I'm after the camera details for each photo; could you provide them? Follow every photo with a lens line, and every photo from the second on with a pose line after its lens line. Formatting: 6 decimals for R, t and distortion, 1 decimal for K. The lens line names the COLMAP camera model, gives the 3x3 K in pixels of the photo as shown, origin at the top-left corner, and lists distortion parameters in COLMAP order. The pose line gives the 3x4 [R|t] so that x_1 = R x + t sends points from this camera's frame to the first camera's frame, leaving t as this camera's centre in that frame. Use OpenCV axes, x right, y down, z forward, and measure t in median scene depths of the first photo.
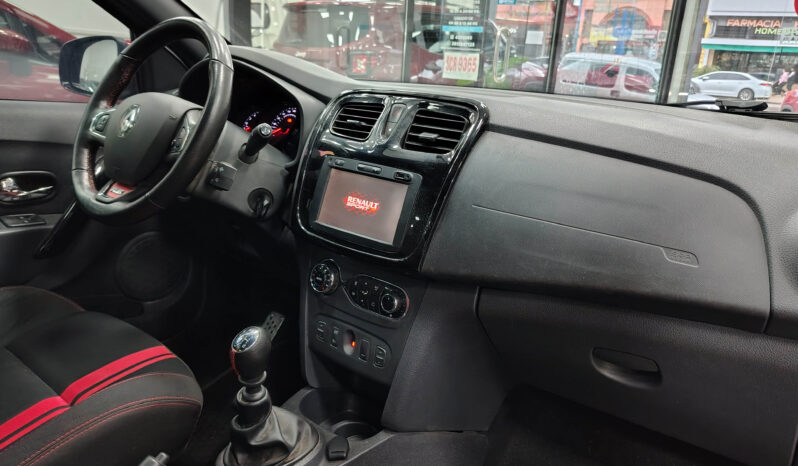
lens RADIAL K [[584.4, 0, 390.2], [0, 584.4, 223.7], [0, 0, 1]] dist [0.048745, -0.066484]
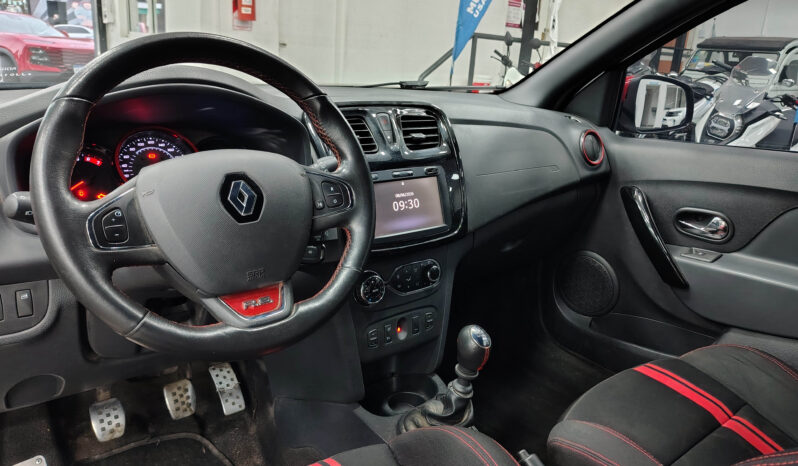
lens RADIAL K [[584.4, 0, 390.2], [0, 584.4, 223.7], [0, 0, 1]] dist [0.048745, -0.066484]
pose [[0.220782, -0.318953, 0.921696, -1.130583], [0.225029, 0.936178, 0.270062, -0.319004], [-0.949009, 0.147784, 0.278464, 0.730141]]
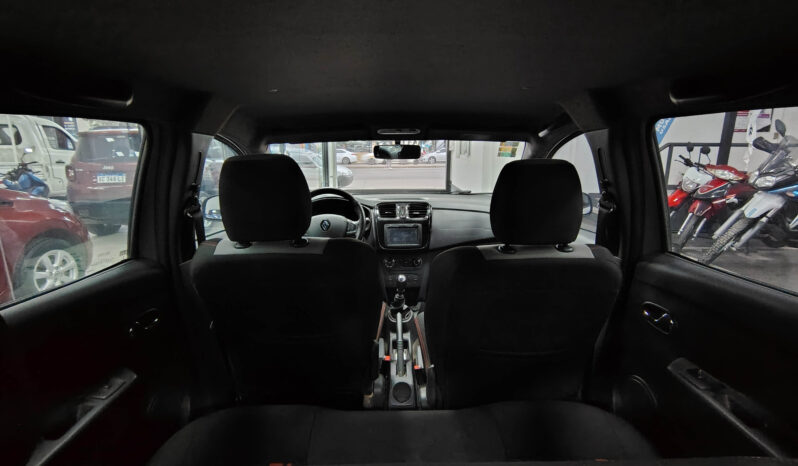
lens RADIAL K [[383.3, 0, 388.5], [0, 383.3, 225.3], [0, 0, 1]] dist [-0.004079, -0.000534]
pose [[0.774282, -0.188437, 0.604135, -1.454203], [0.227386, 0.973727, 0.012291, -0.142286], [-0.590579, 0.127855, 0.796787, -0.722610]]
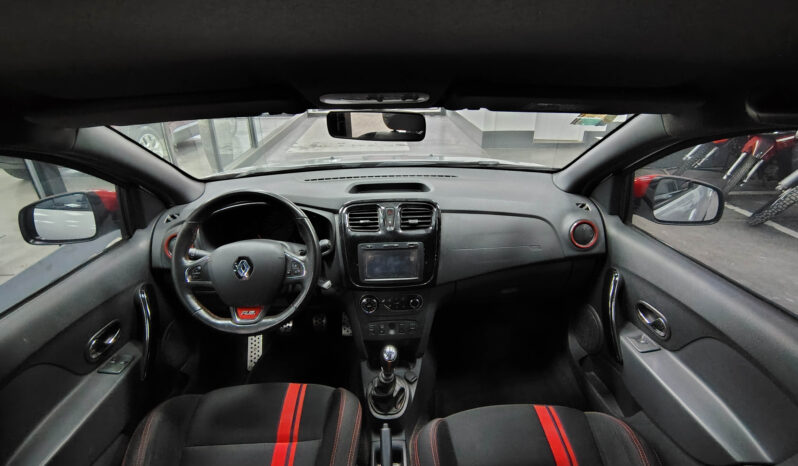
lens RADIAL K [[383.3, 0, 388.5], [0, 383.3, 225.3], [0, 0, 1]] dist [-0.004079, -0.000534]
pose [[0.751268, -0.331580, 0.570659, -0.751026], [0.240779, 0.942741, 0.230793, -0.456507], [-0.614509, -0.035984, 0.788088, 0.007254]]
